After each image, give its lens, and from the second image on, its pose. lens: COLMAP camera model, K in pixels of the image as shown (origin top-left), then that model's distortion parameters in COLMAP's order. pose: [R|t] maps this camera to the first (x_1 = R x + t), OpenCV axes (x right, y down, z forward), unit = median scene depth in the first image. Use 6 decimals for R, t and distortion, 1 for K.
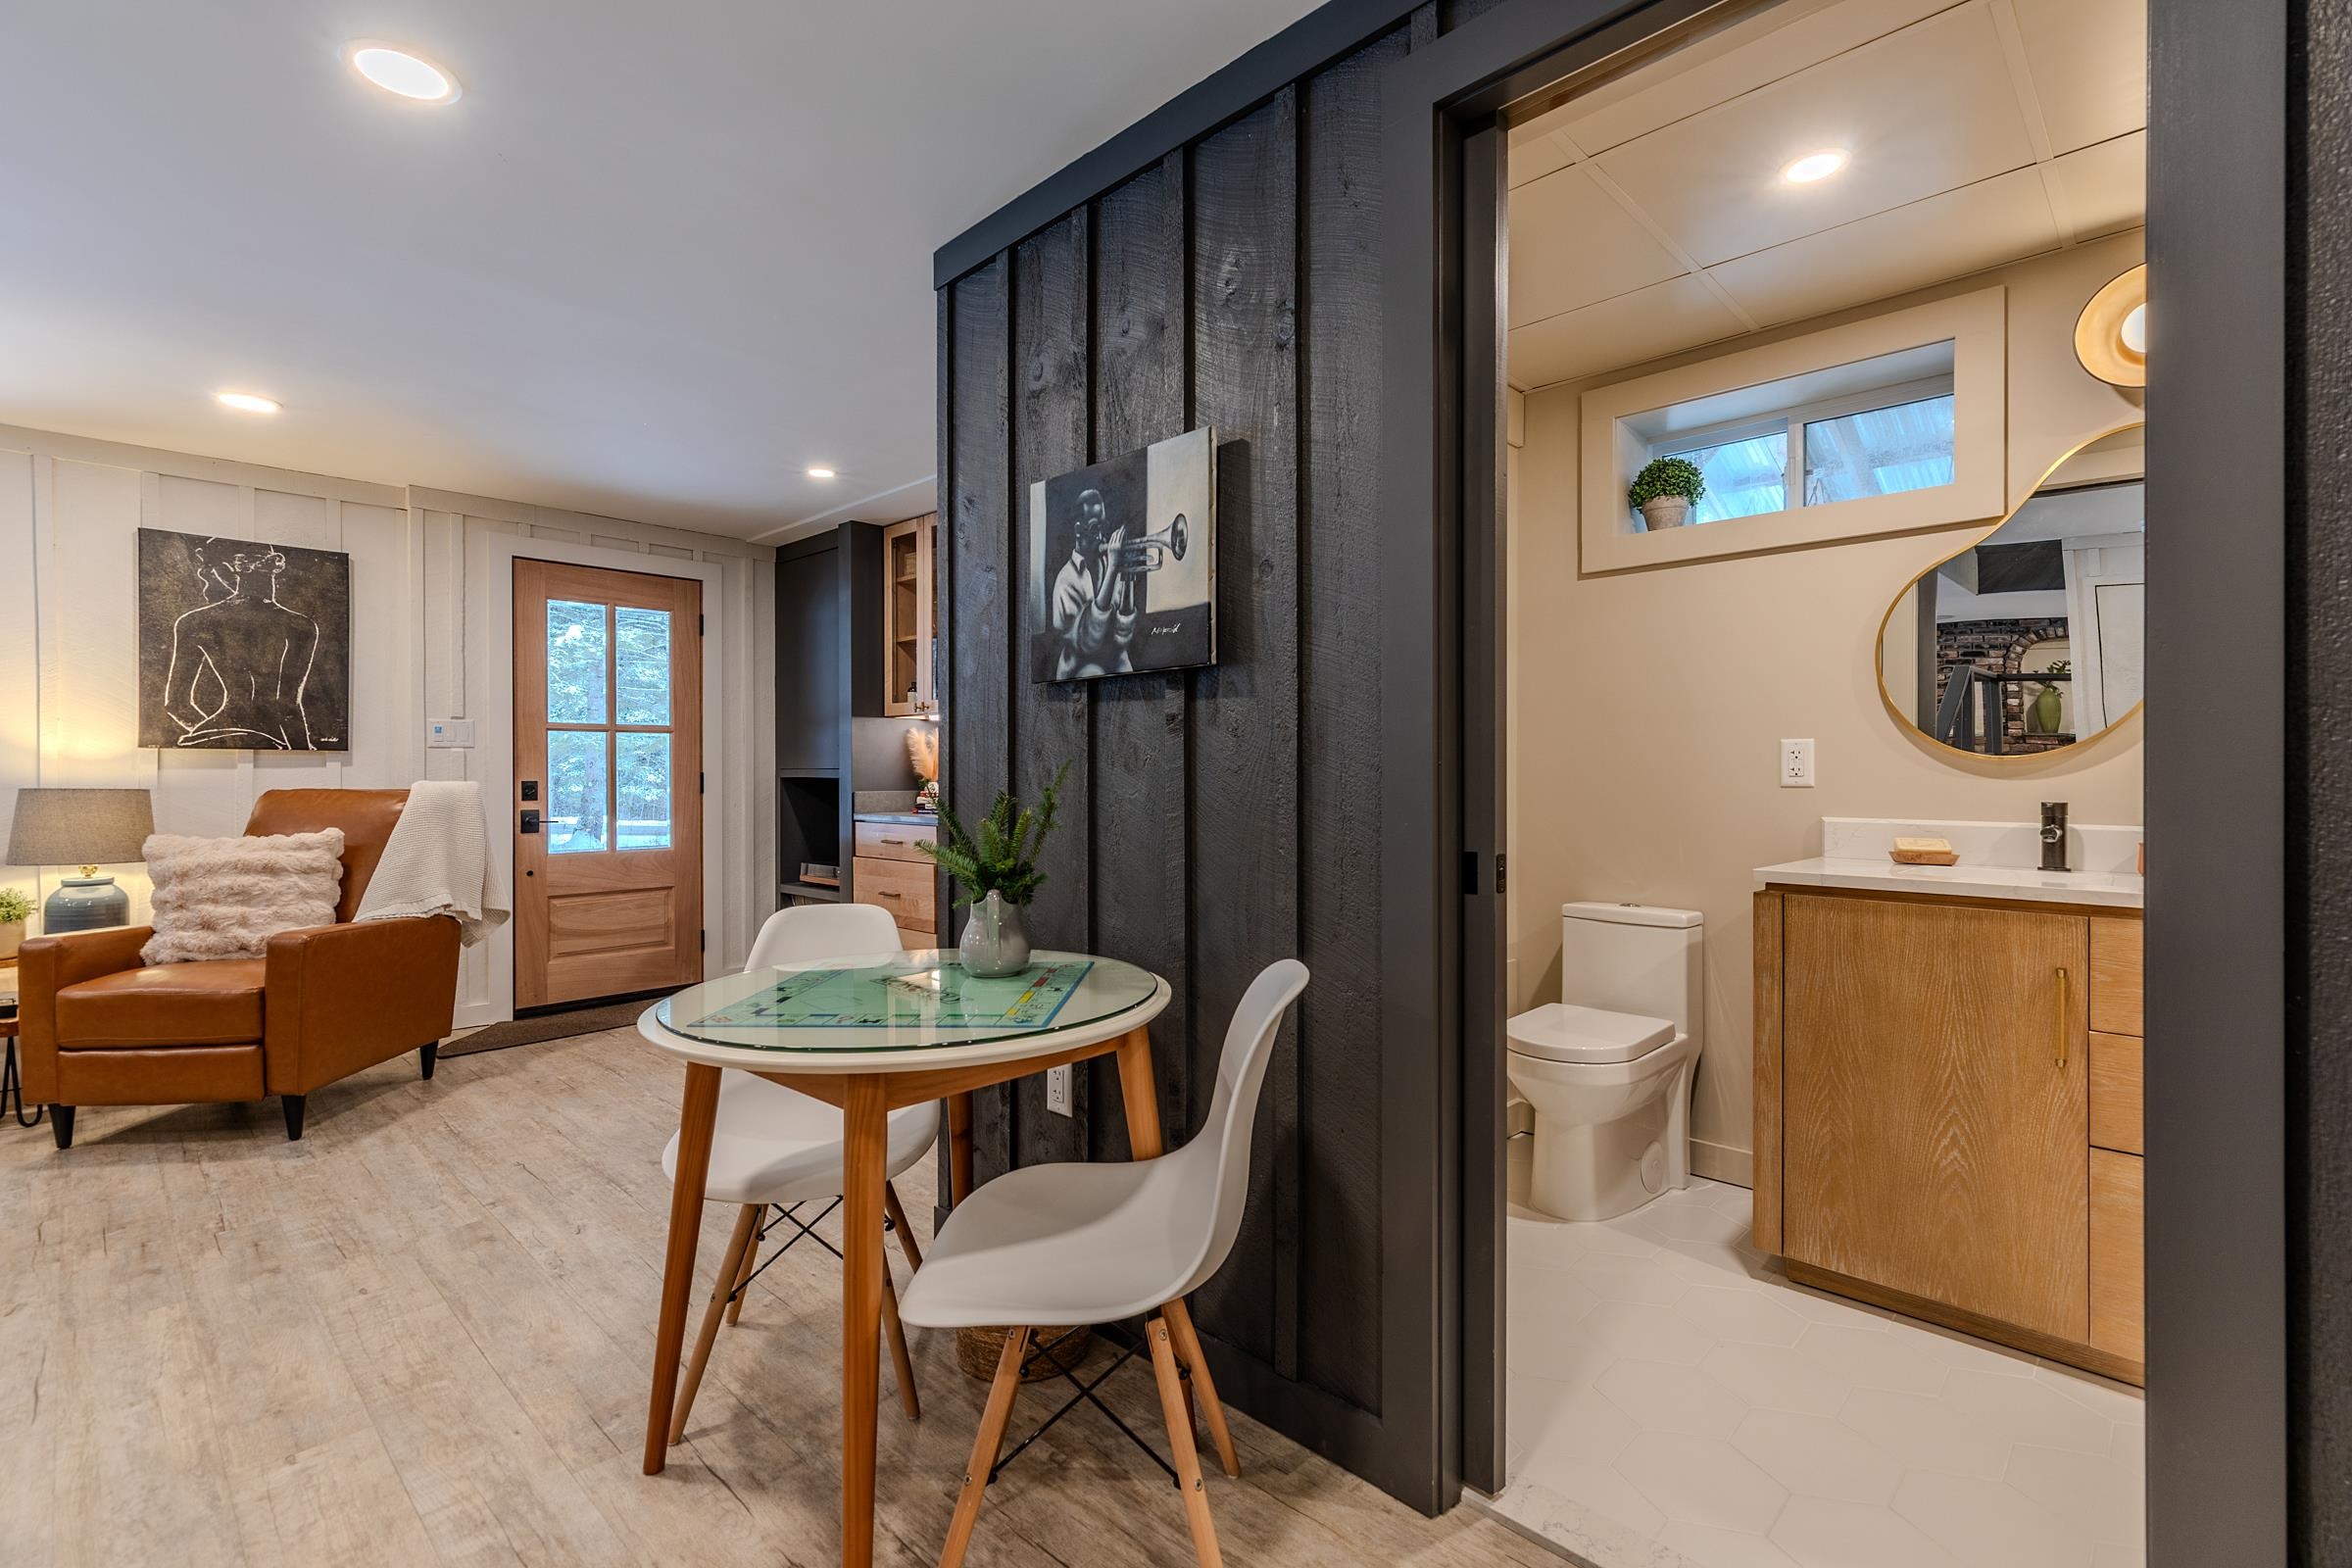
lens RADIAL K [[1066.2, 0, 1177.5], [0, 1066.2, 765.6], [0, 0, 1]] dist [0.006986, 0.000378]
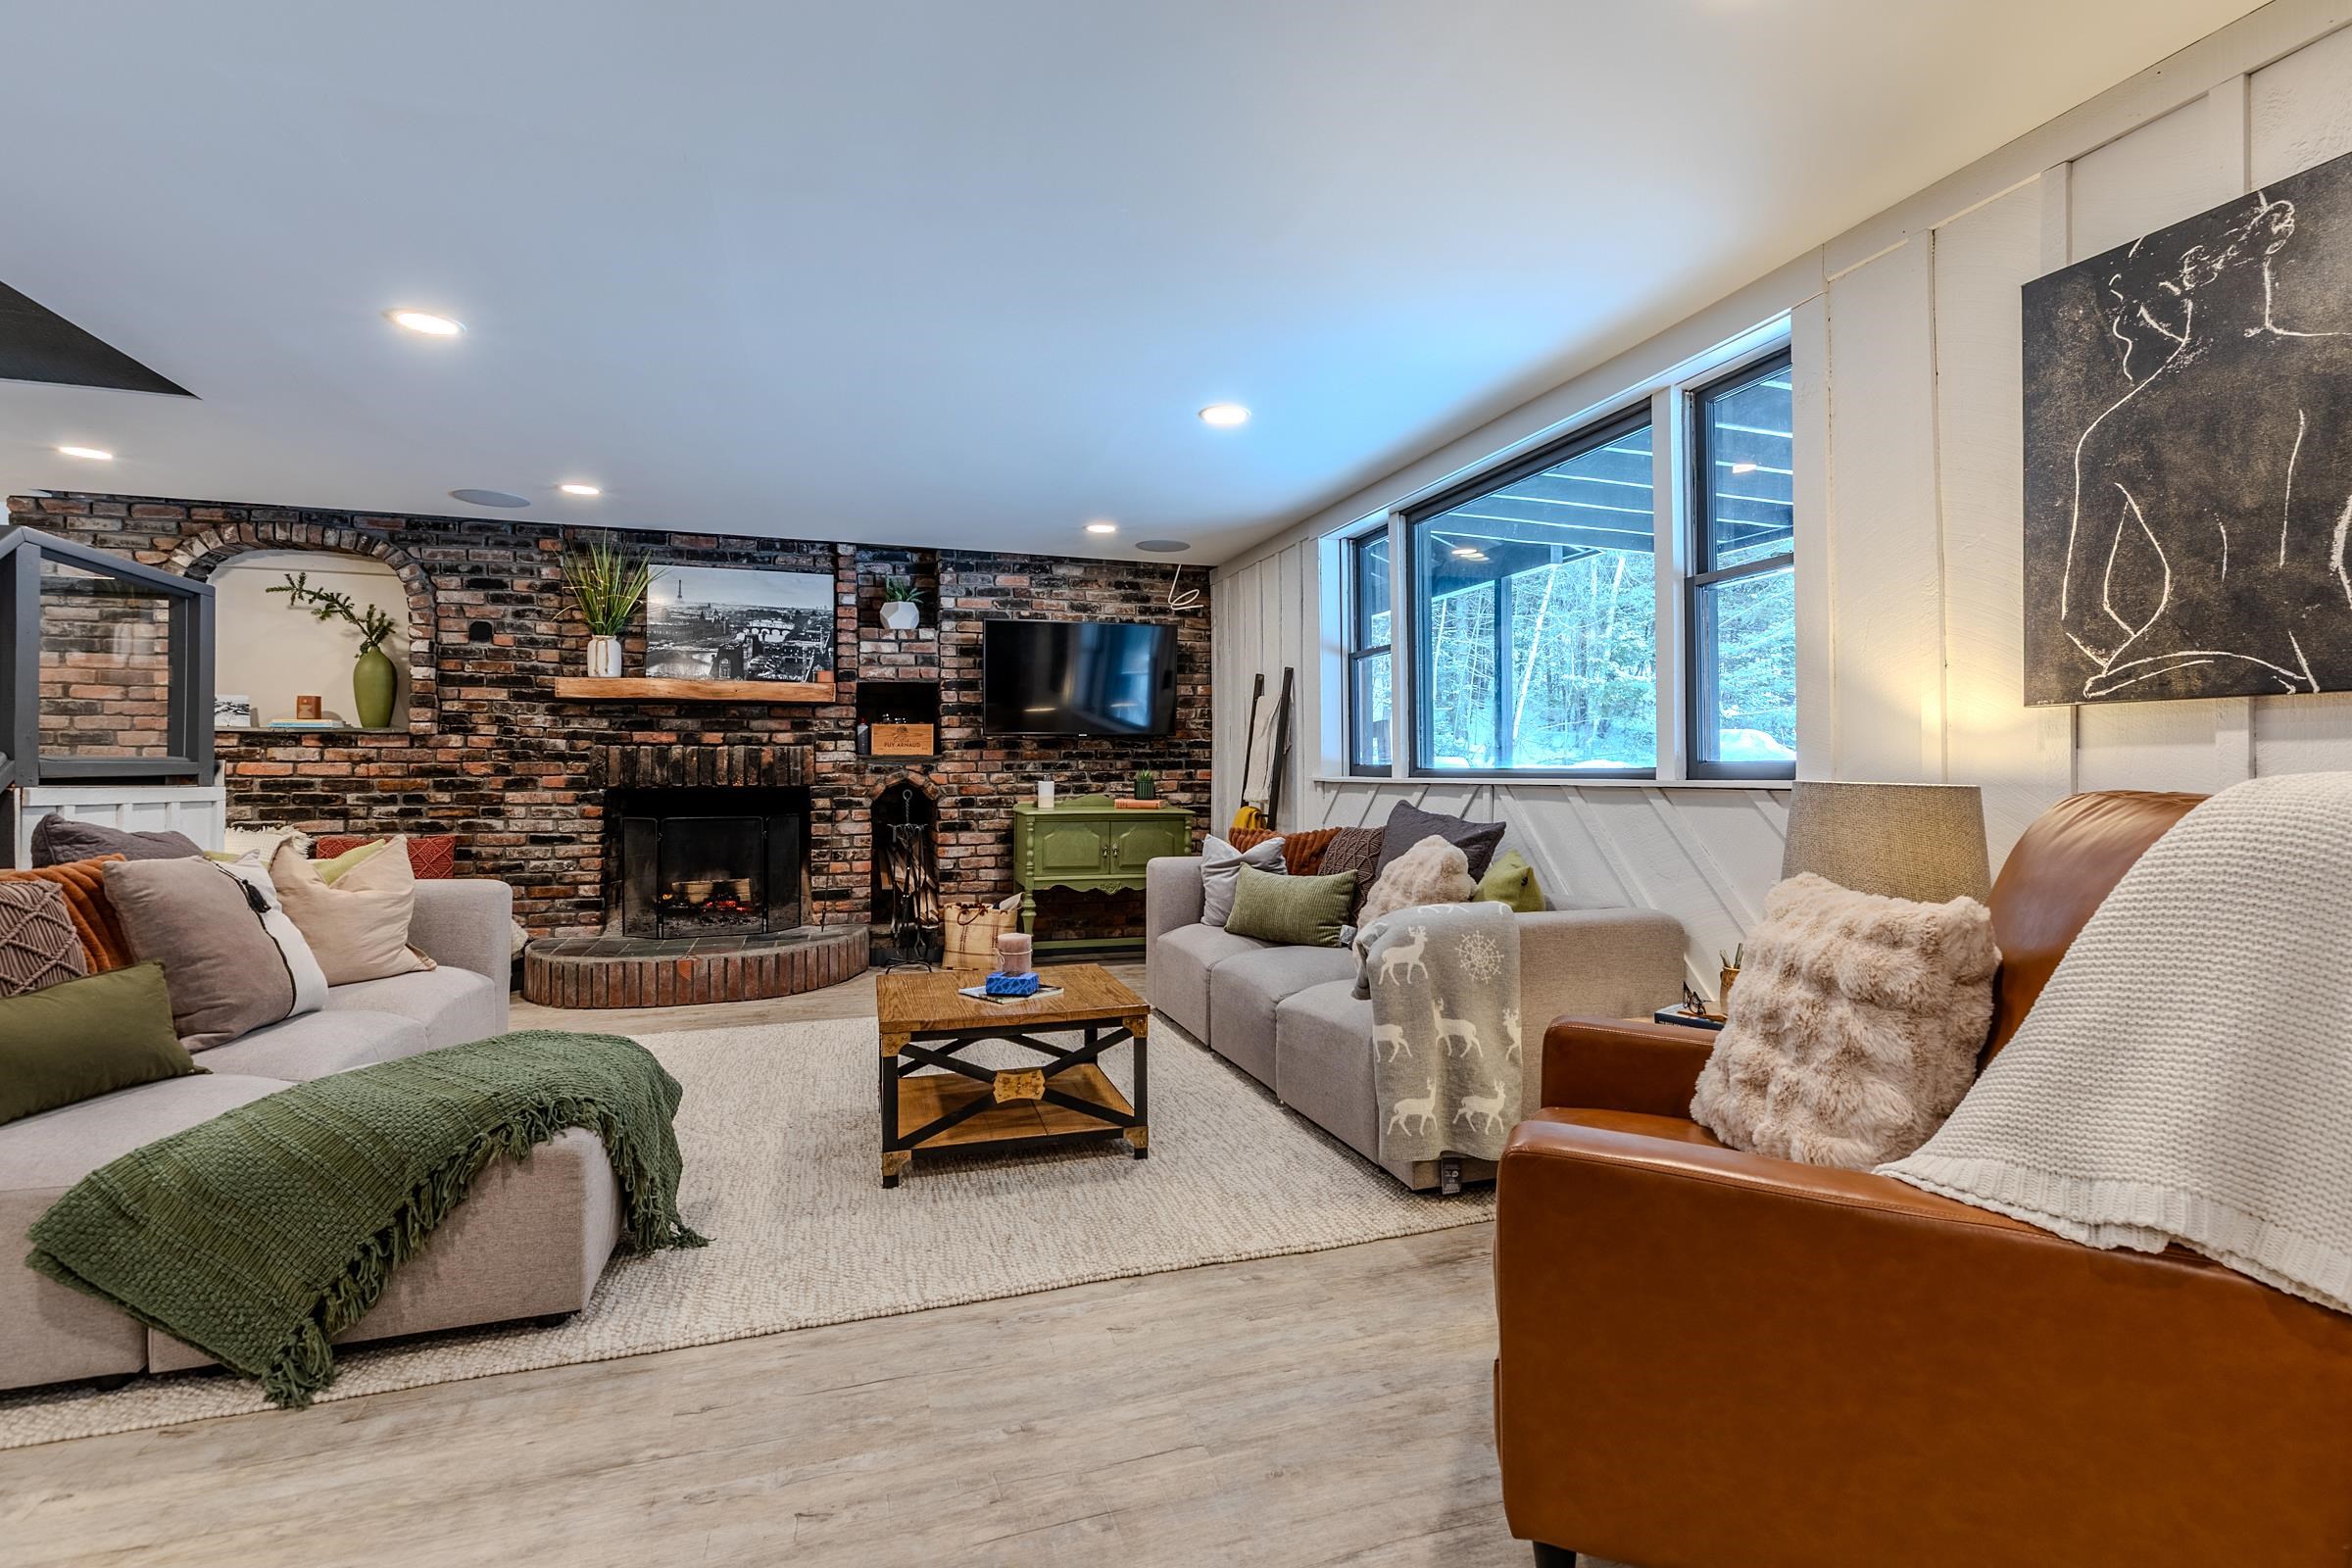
lens RADIAL K [[1066.2, 0, 1197.3], [0, 1066.2, 761.7], [0, 0, 1]] dist [0.006986, 0.000378]
pose [[-0.448020, -0.007453, -0.893993, -0.305288], [0.006173, 0.999916, -0.011429, 0.012873], [0.894002, -0.010639, -0.447936, 0.827781]]
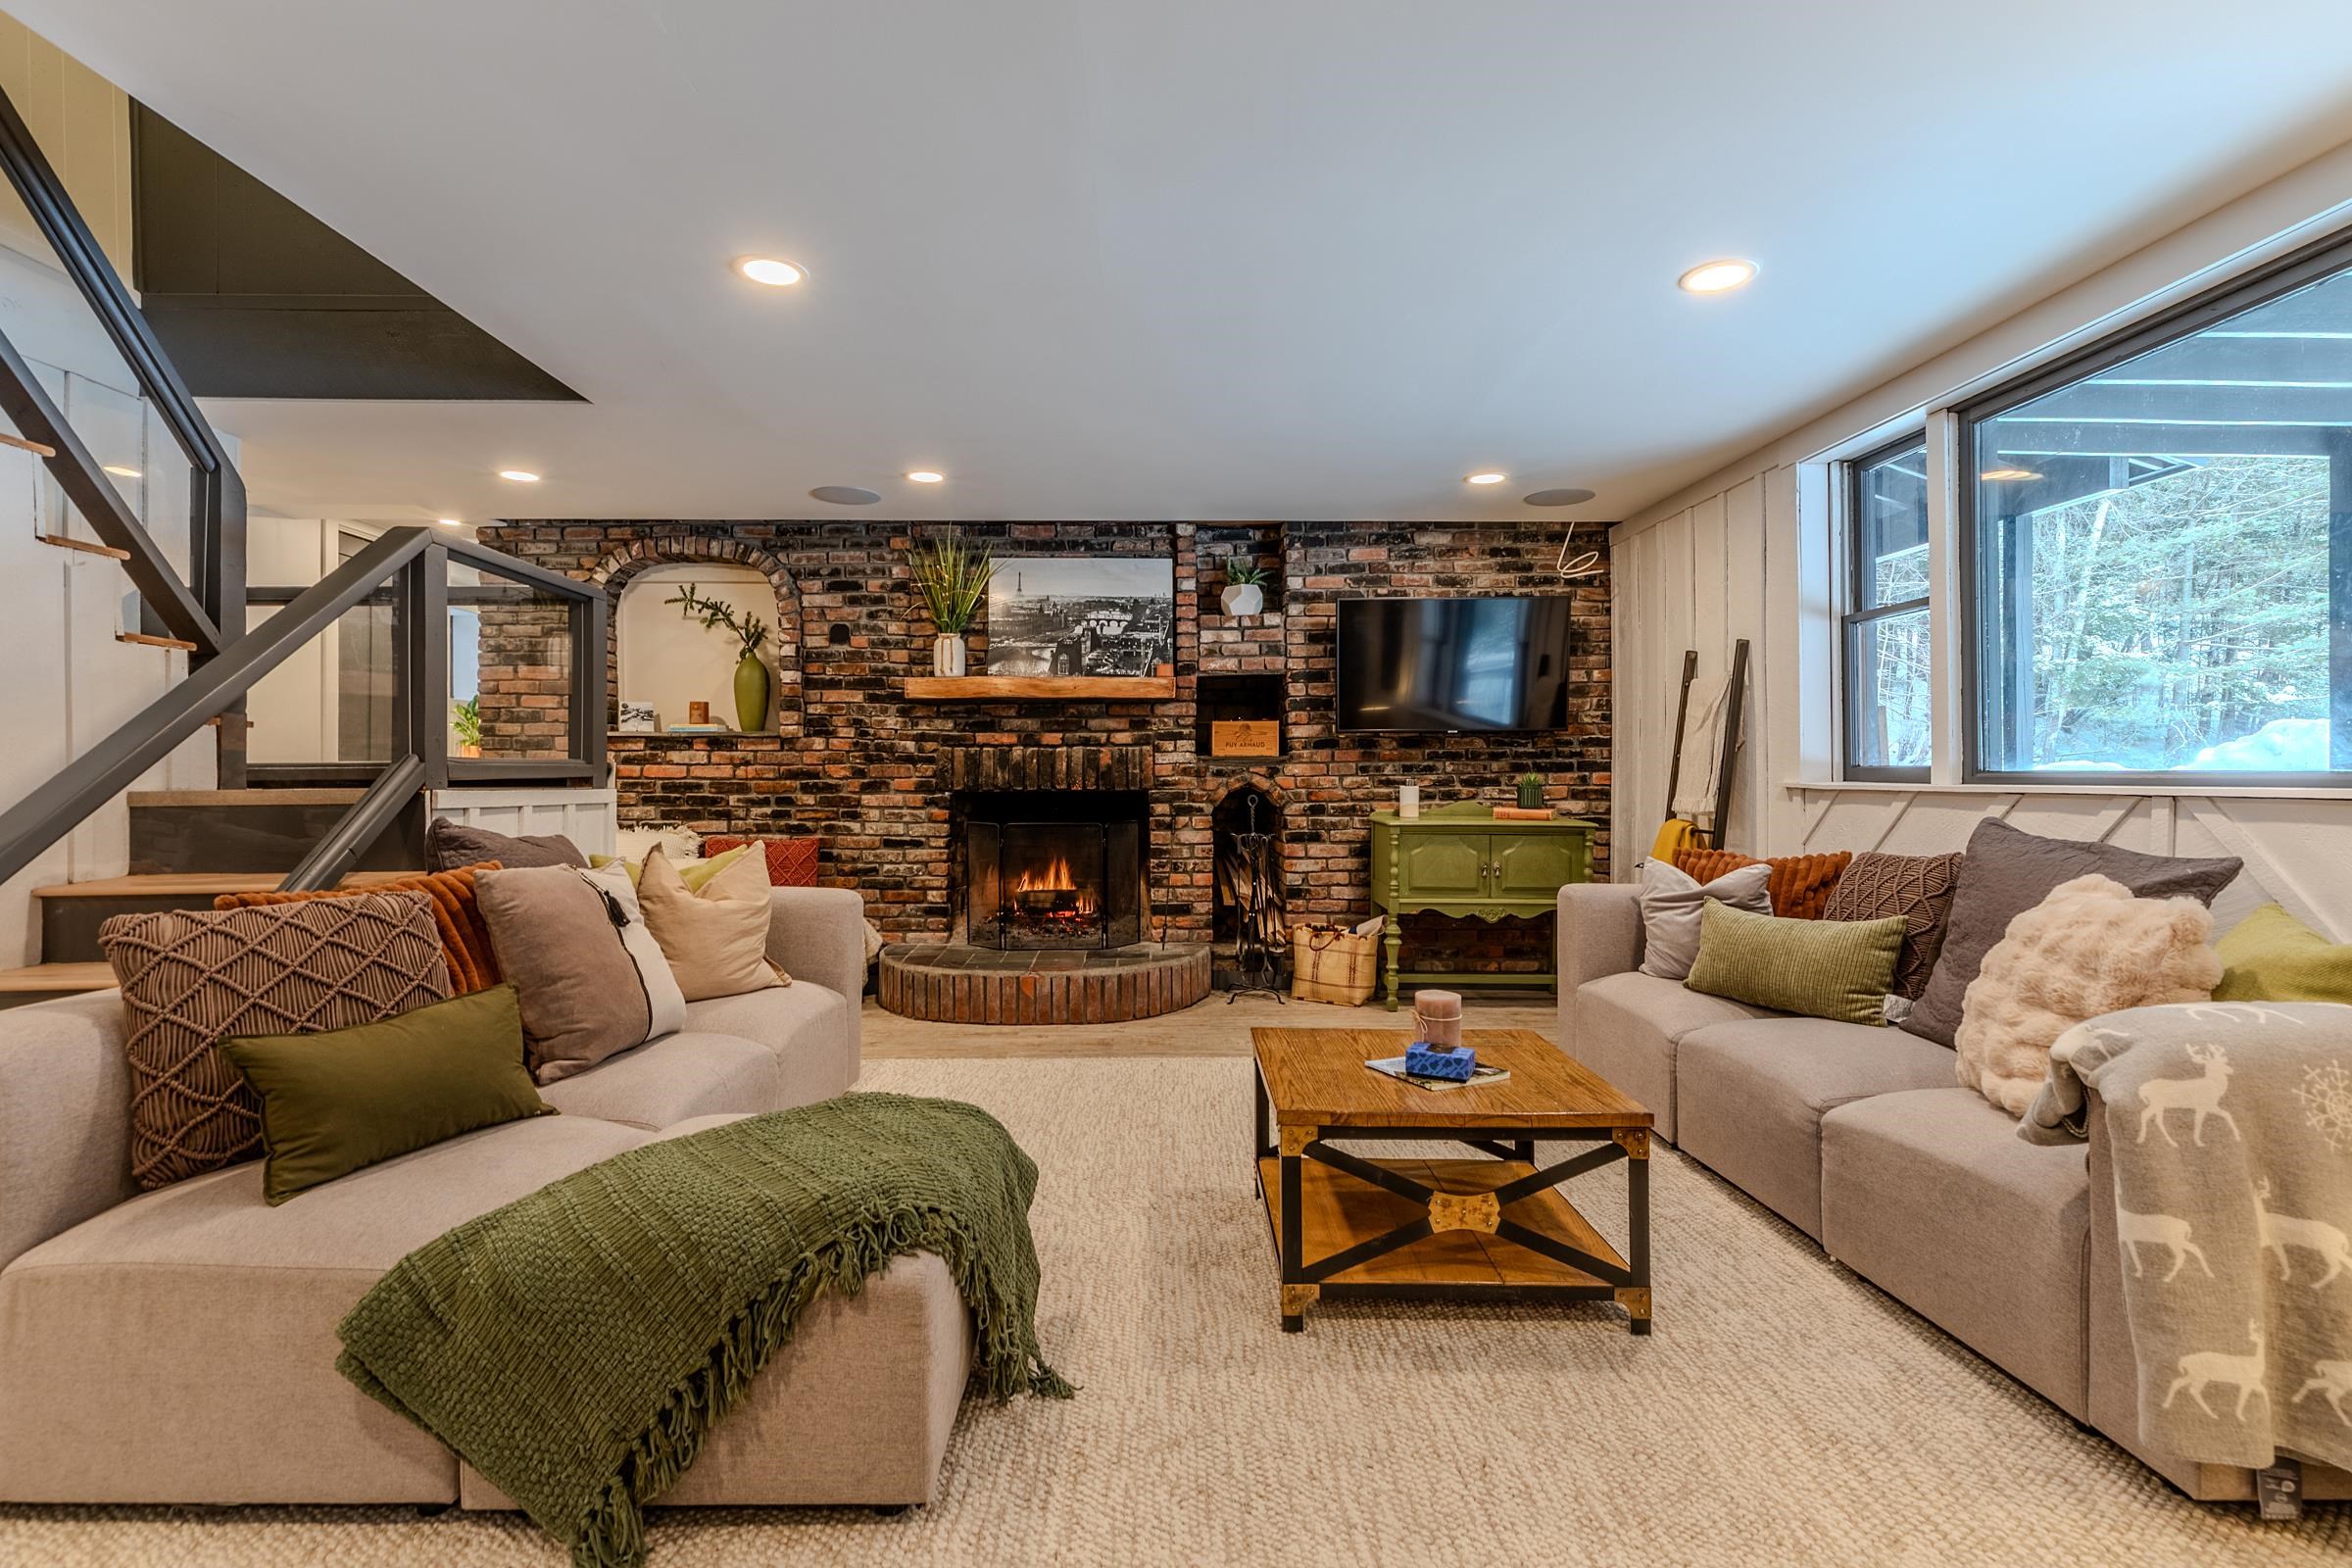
lens RADIAL K [[1066.2, 0, 1160.0], [0, 1066.2, 783.2], [0, 0, 1]] dist [0.006986, 0.000378]
pose [[-0.701095, 0.006205, -0.713041, -0.419144], [0.004129, 0.999981, 0.004643, 0.011470], [0.713056, 0.000311, -0.701107, 0.661905]]
